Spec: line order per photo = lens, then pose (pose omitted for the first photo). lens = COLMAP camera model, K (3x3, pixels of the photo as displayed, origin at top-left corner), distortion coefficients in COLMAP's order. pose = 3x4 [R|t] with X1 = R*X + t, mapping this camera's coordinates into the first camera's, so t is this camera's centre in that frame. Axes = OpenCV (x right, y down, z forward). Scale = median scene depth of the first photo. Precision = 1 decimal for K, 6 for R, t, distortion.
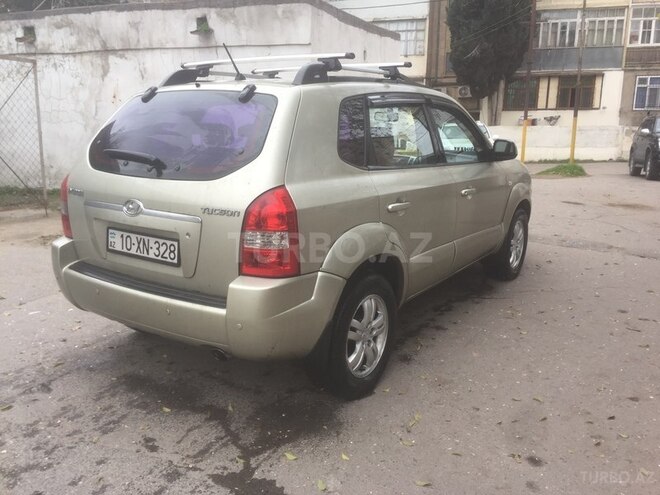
lens RADIAL K [[566.9, 0, 332.9], [0, 566.9, 247.9], [0, 0, 1]] dist [0.058705, -0.067327]
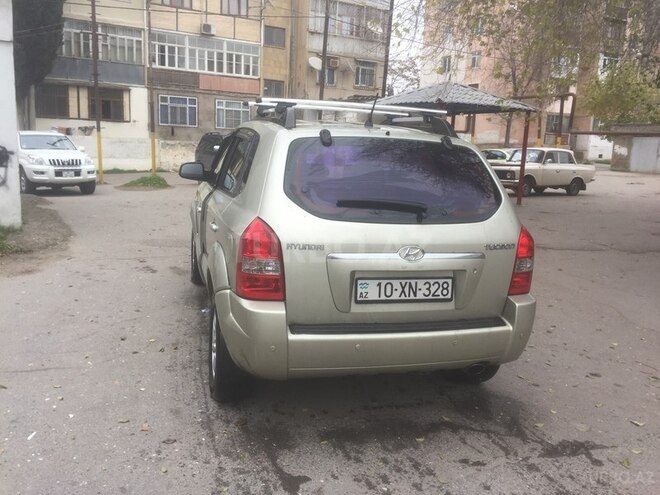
lens RADIAL K [[566.9, 0, 330.3], [0, 566.9, 249.3], [0, 0, 1]] dist [0.058705, -0.067327]
pose [[0.644626, -0.119244, 0.755141, -1.126845], [0.125184, 0.990893, 0.049608, -0.136396], [-0.754179, 0.062553, 0.653683, 0.402021]]
